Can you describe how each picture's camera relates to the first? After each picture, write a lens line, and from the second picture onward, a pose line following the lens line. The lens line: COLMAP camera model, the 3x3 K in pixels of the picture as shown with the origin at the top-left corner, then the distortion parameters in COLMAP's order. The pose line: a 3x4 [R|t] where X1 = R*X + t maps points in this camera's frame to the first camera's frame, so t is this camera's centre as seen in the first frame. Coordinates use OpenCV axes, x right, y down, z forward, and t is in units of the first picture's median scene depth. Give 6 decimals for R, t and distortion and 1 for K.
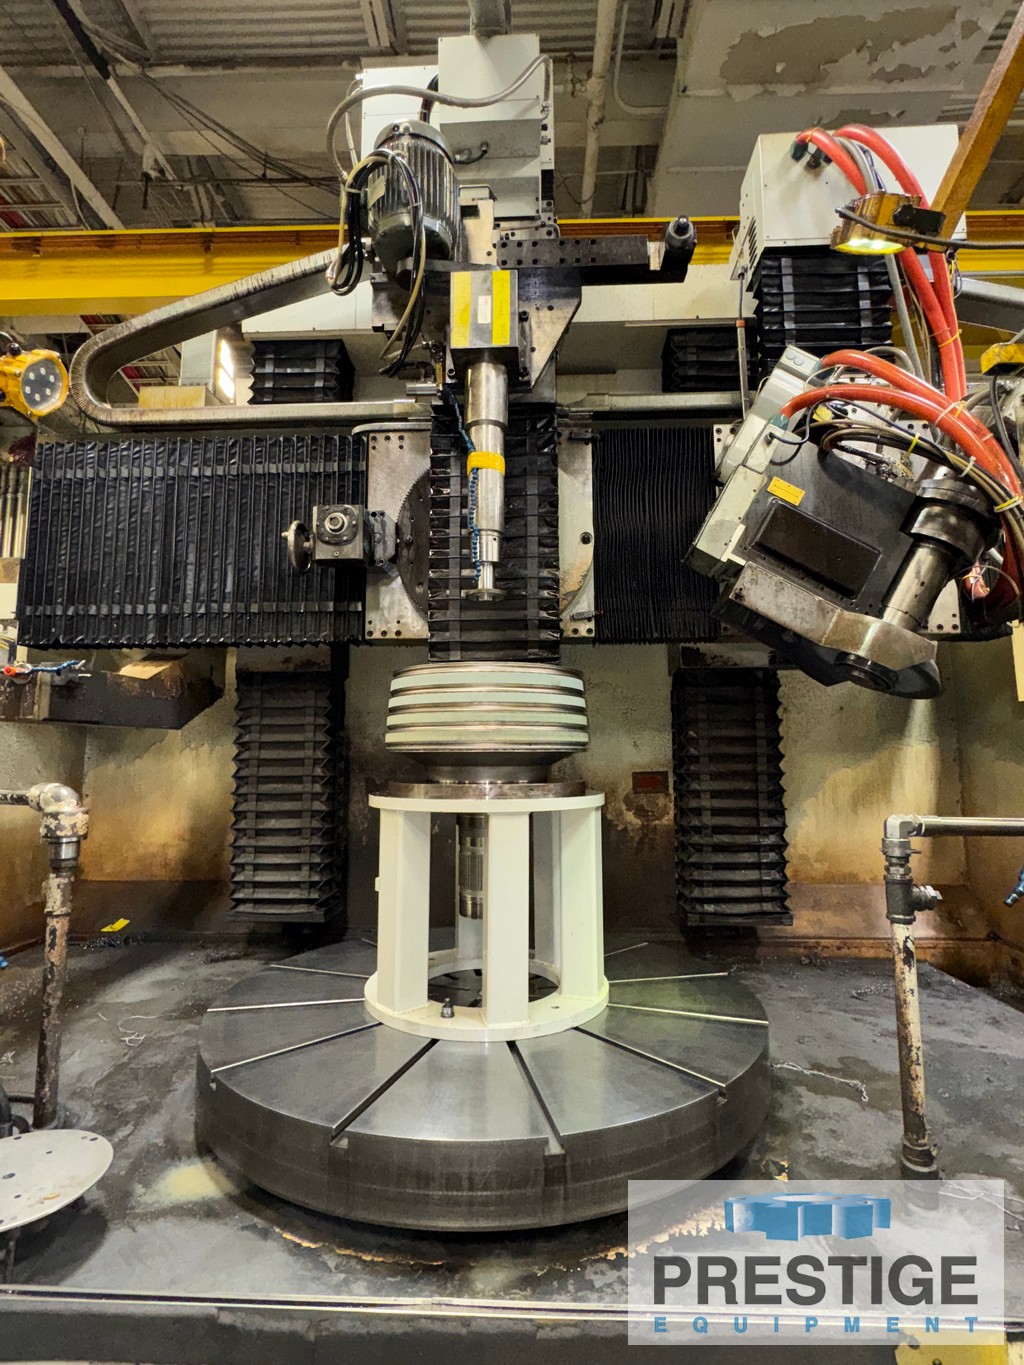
lens RADIAL K [[672.7, 0, 512.4], [0, 672.7, 680.0], [0, 0, 1]] dist [-0.007458, 0.002731]
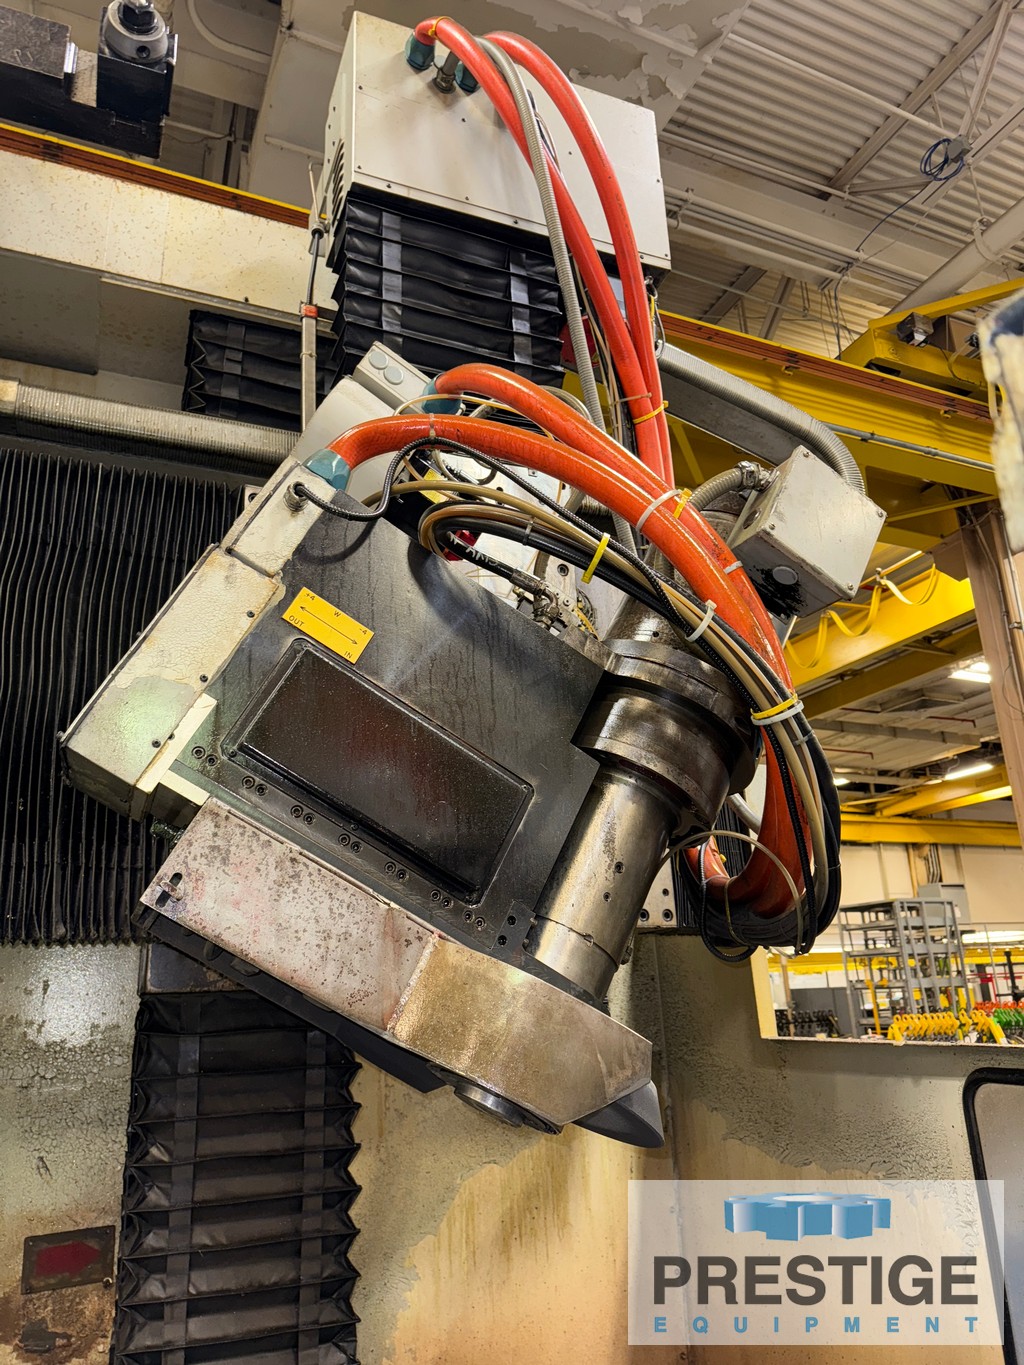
lens RADIAL K [[970.8, 0, 507.8], [0, 970.8, 685.7], [0, 0, 1]] dist [-0.000227, -0.004330]
pose [[0.901993, 0.100310, 0.419936, 0.197252], [-0.009828, 0.977155, -0.212303, -0.091666], [-0.431638, 0.187369, 0.882373, 0.331463]]
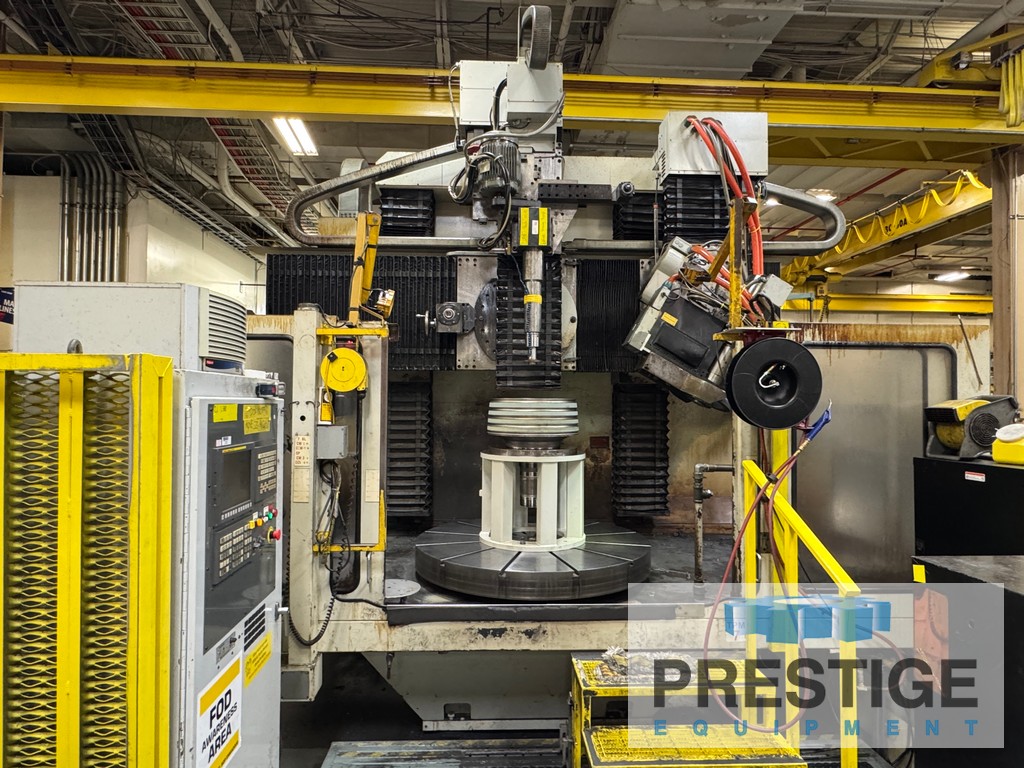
lens RADIAL K [[585.4, 0, 511.0], [0, 585.4, 384.9], [0, 0, 1]] dist [-0.004803, -0.004314]
pose [[0.996772, 0.012289, 0.079336, -0.200911], [-0.018863, 0.996400, 0.082651, -0.160896], [-0.078035, -0.083881, 0.993416, -0.678753]]
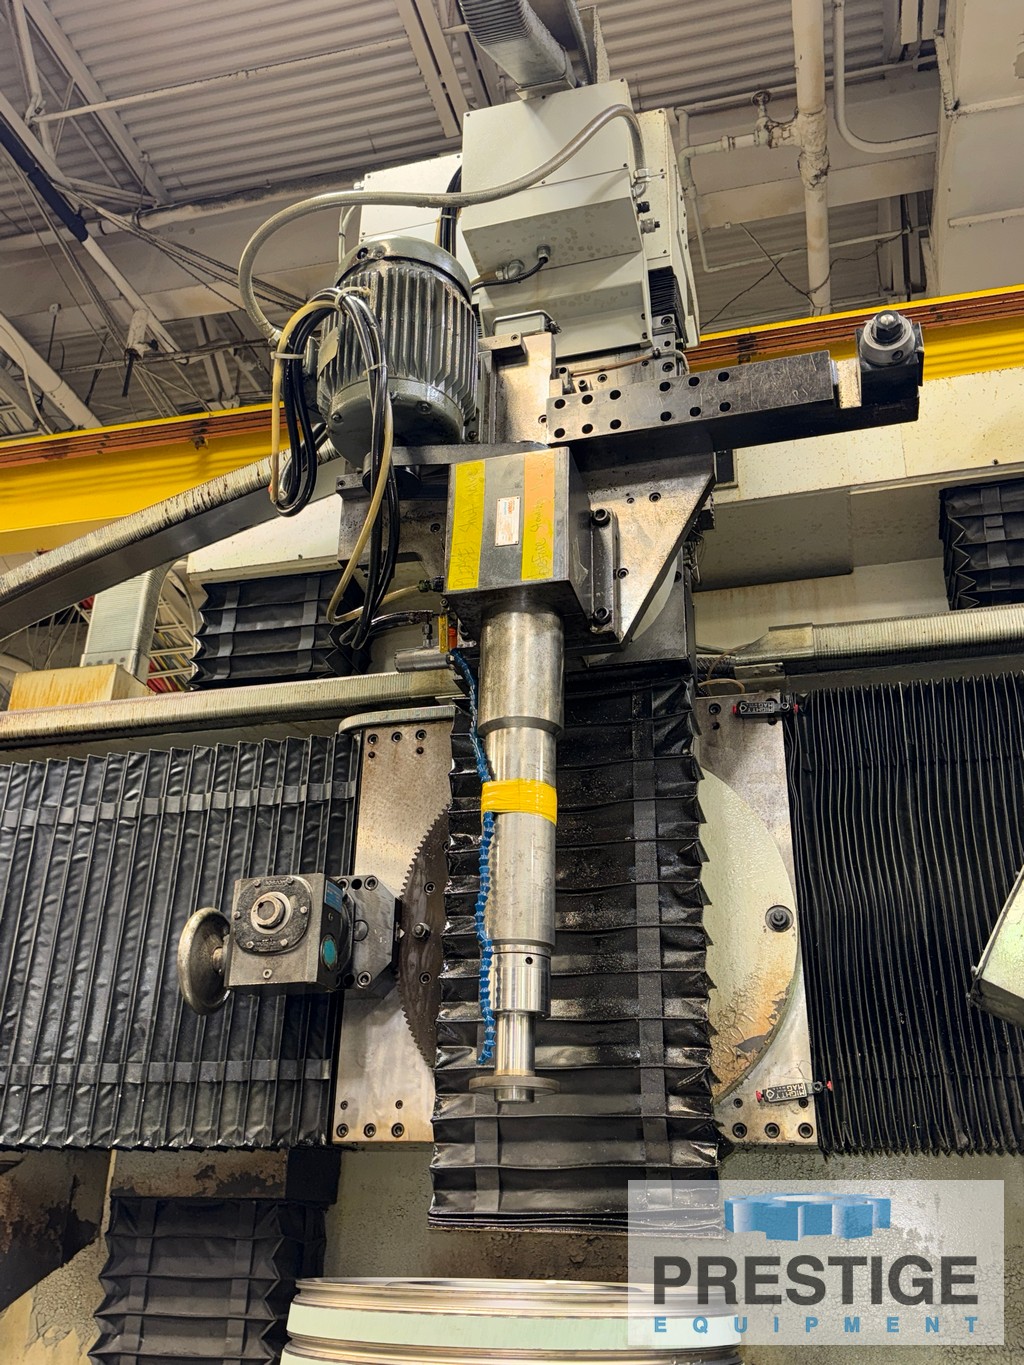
lens RADIAL K [[1207.9, 0, 508.9], [0, 1207.9, 696.3], [0, 0, 1]] dist [0.088124, -0.128970]
pose [[0.973311, -0.072191, -0.217842, 0.121986], [0.000976, 0.950529, -0.310635, -0.095049], [0.229490, 0.302132, 0.925230, 0.122289]]
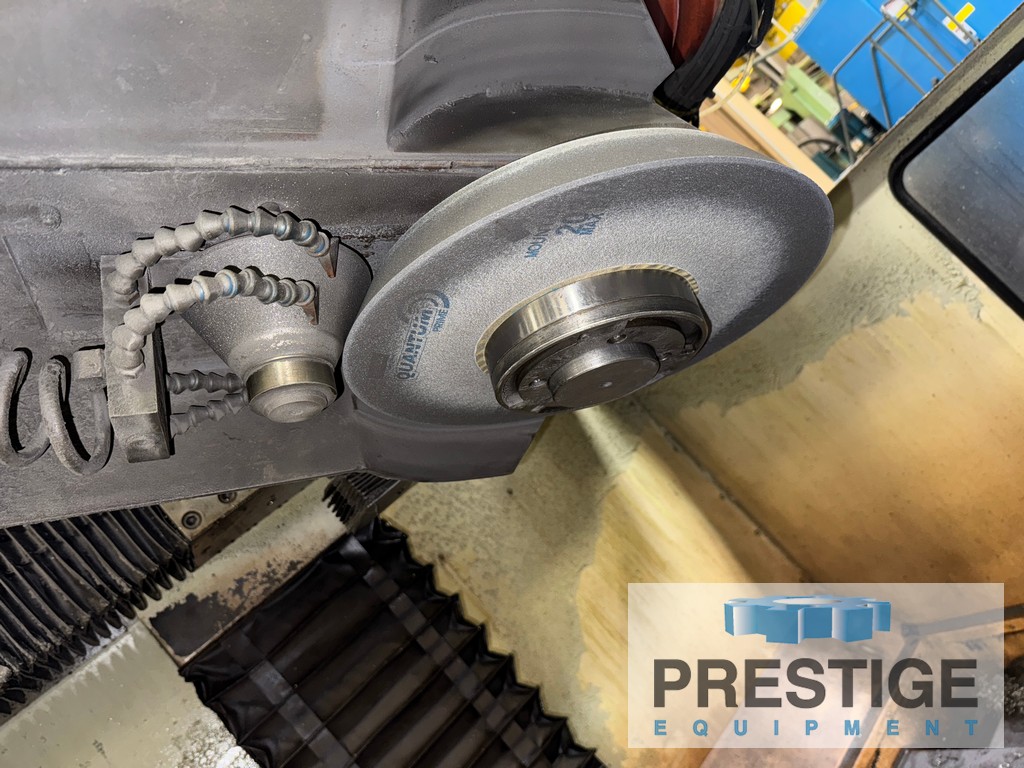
lens RADIAL K [[728.2, 0, 515.4], [0, 728.2, 381.1], [0, 0, 1]] dist [-0.000227, -0.004330]
pose [[0.645888, -0.513880, 0.564585, 0.249370], [0.637895, 0.769565, -0.029305, -0.011316], [-0.419426, 0.379074, 0.824855, 0.585425]]
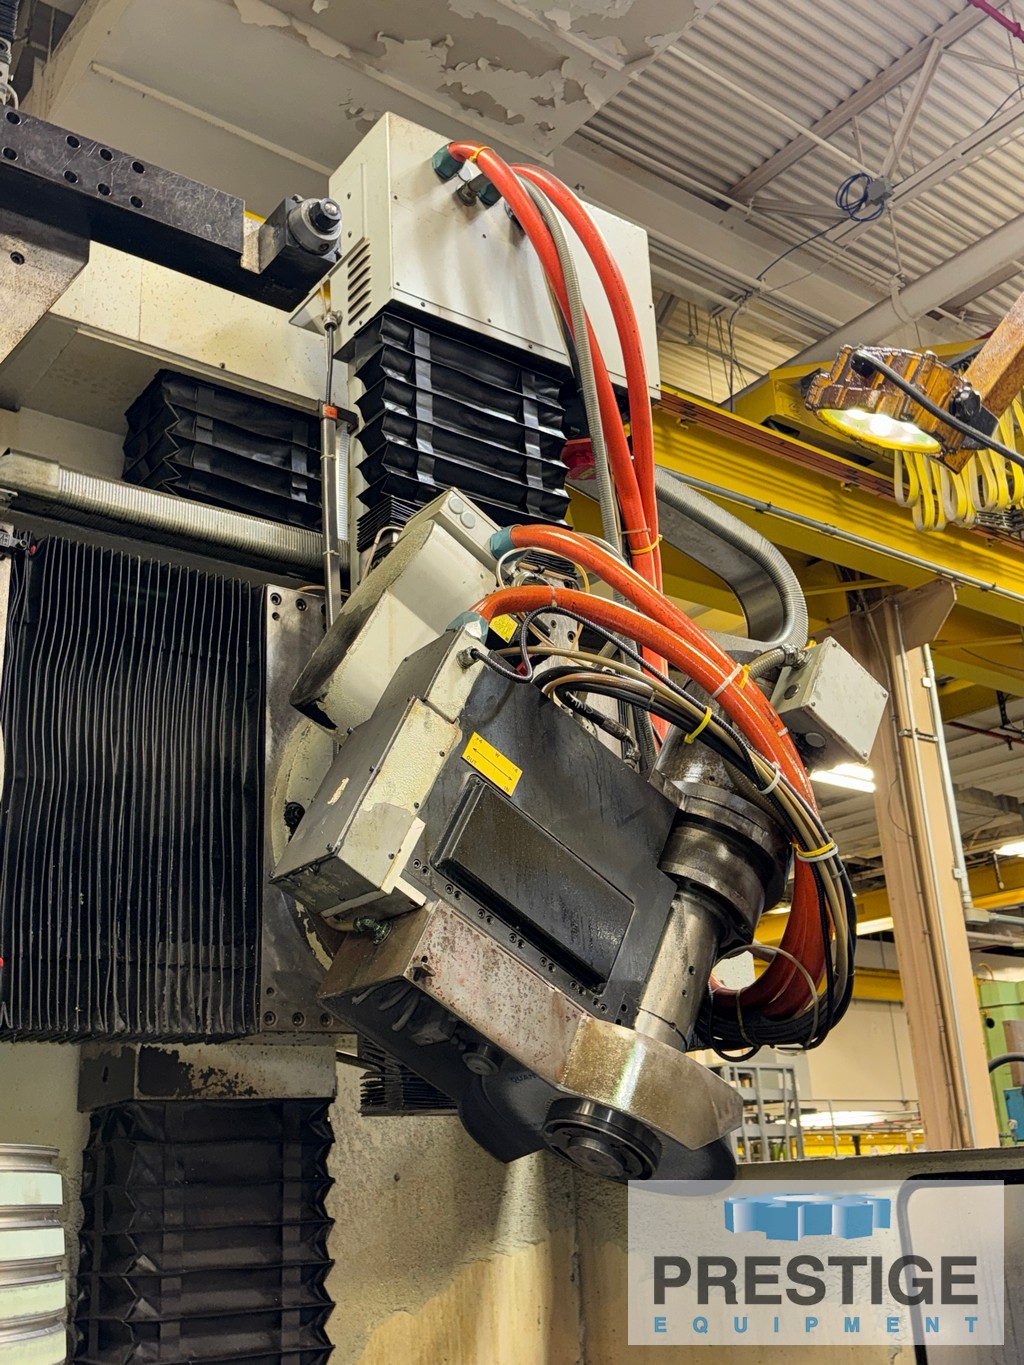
lens RADIAL K [[1401.6, 0, 503.6], [0, 1401.6, 694.1], [0, 0, 1]] dist [0.054319, 0.000000]
pose [[0.774978, 0.181200, 0.605455, -0.177190], [-0.024484, 0.965905, -0.257736, -0.045475], [-0.631514, 0.184916, 0.752992, 0.141266]]
